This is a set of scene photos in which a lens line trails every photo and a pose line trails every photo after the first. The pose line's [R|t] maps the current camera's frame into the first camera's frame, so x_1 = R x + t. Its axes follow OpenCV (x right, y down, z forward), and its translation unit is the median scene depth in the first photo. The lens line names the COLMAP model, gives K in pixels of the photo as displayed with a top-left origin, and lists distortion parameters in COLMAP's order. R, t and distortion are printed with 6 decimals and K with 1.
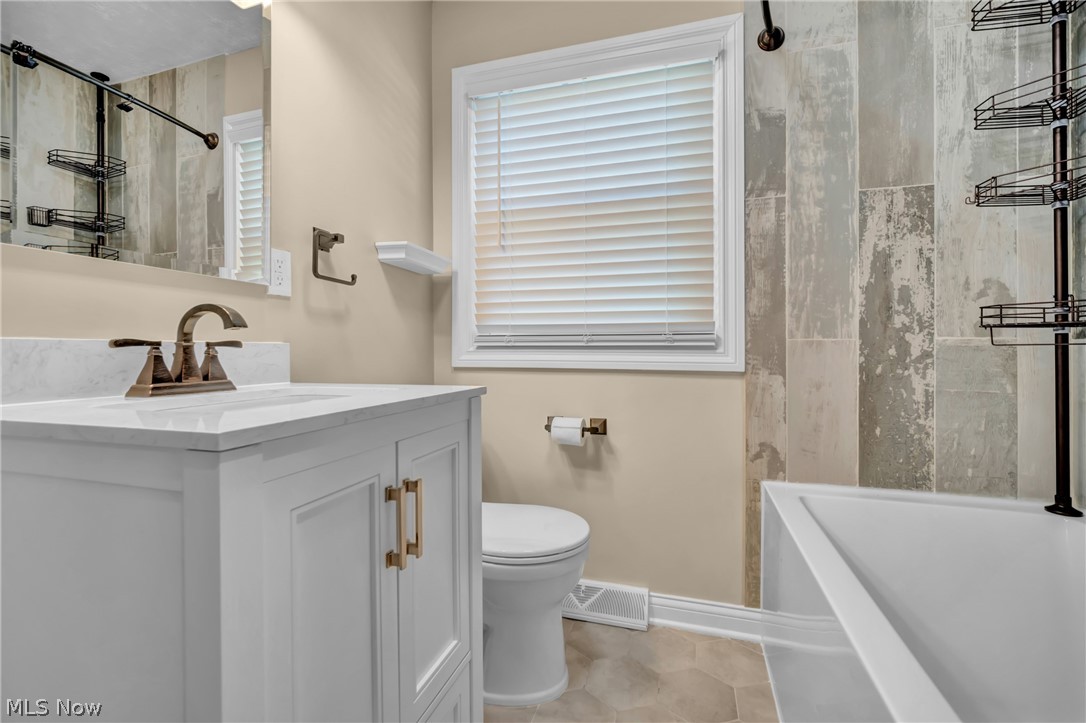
lens RADIAL K [[461.2, 0, 547.3], [0, 461.2, 351.2], [0, 0, 1]] dist [-0.003154, -0.000507]
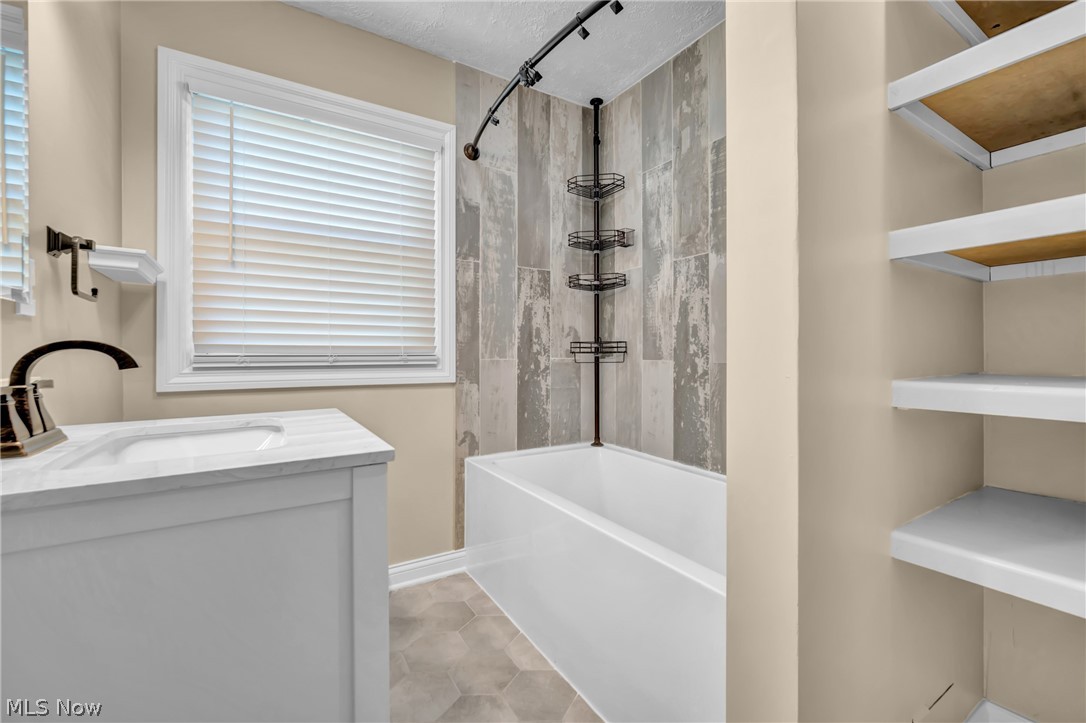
lens RADIAL K [[461.2, 0, 540.6], [0, 461.2, 359.3], [0, 0, 1]] dist [-0.003154, -0.000507]
pose [[0.661570, -0.011616, 0.749794, -0.477556], [0.004345, 0.999923, 0.011657, -0.043639], [-0.749871, -0.004453, 0.661569, -0.127569]]
